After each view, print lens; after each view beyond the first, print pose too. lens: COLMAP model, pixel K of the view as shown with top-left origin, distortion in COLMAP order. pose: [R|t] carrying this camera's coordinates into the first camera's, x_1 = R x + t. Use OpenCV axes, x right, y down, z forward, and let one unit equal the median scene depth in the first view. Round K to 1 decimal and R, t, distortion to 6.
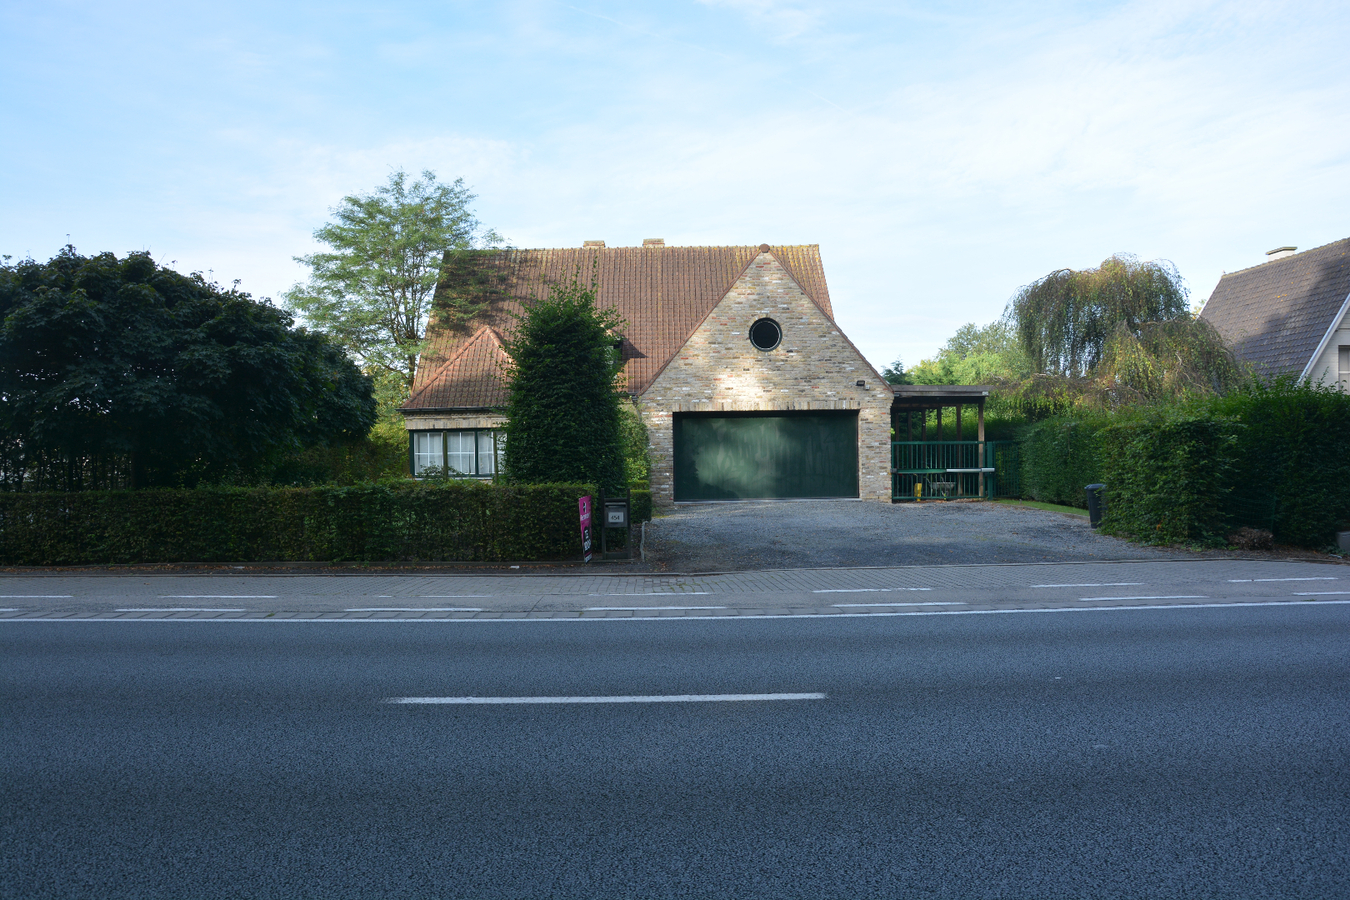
lens RADIAL K [[1045.0, 0, 675.0], [0, 1045.0, 450.0], [0, 0, 1]] dist [-0.131460, 0.000709]
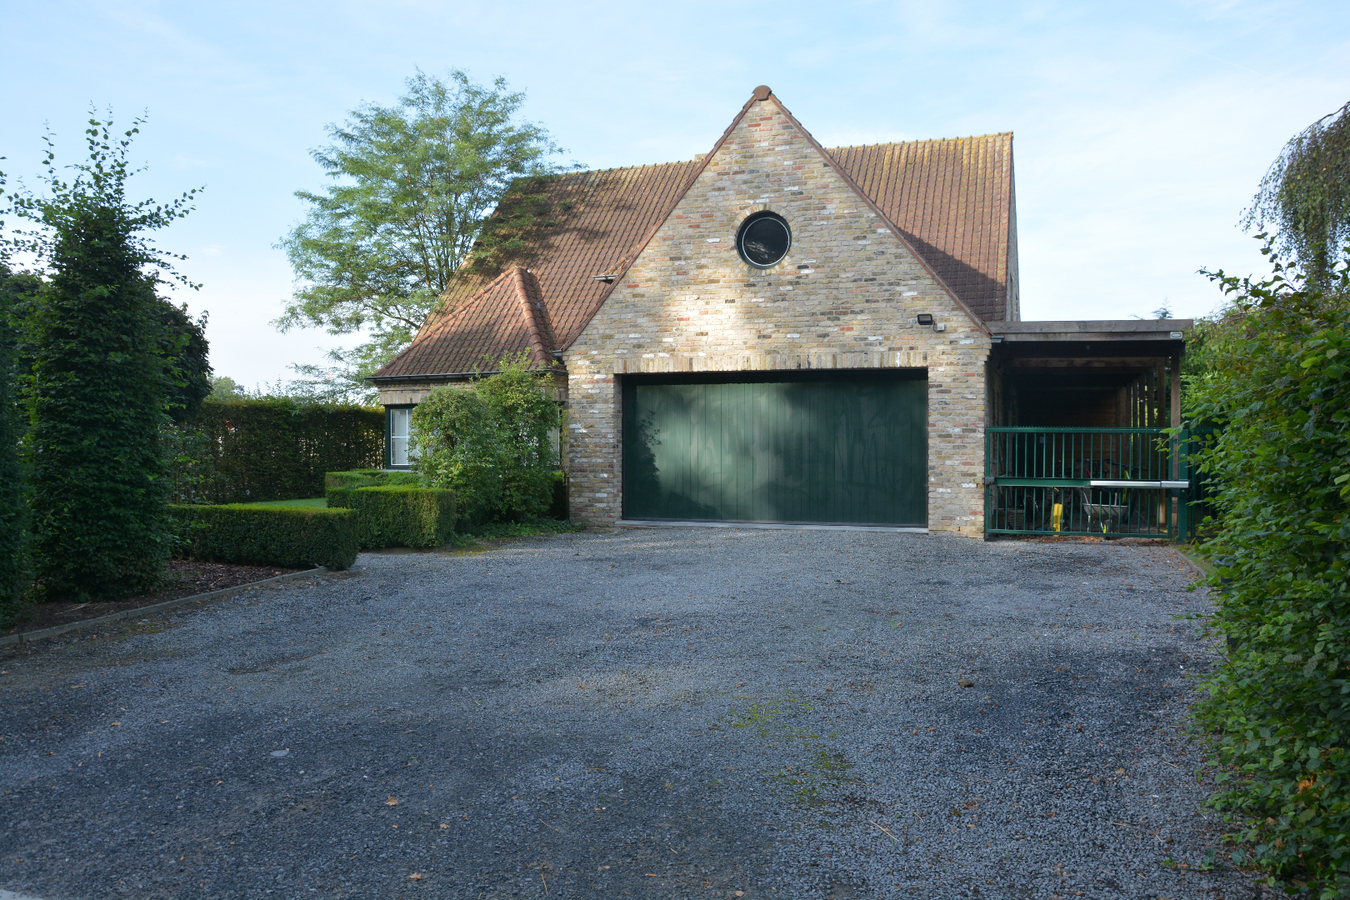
lens RADIAL K [[1045.0, 0, 675.0], [0, 1045.0, 450.0], [0, 0, 1]] dist [-0.131460, 0.000709]
pose [[0.930259, 0.018704, -0.366426, 0.255162], [-0.013355, 0.999764, 0.017128, -0.002851], [0.366660, -0.011039, 0.930290, 0.441099]]
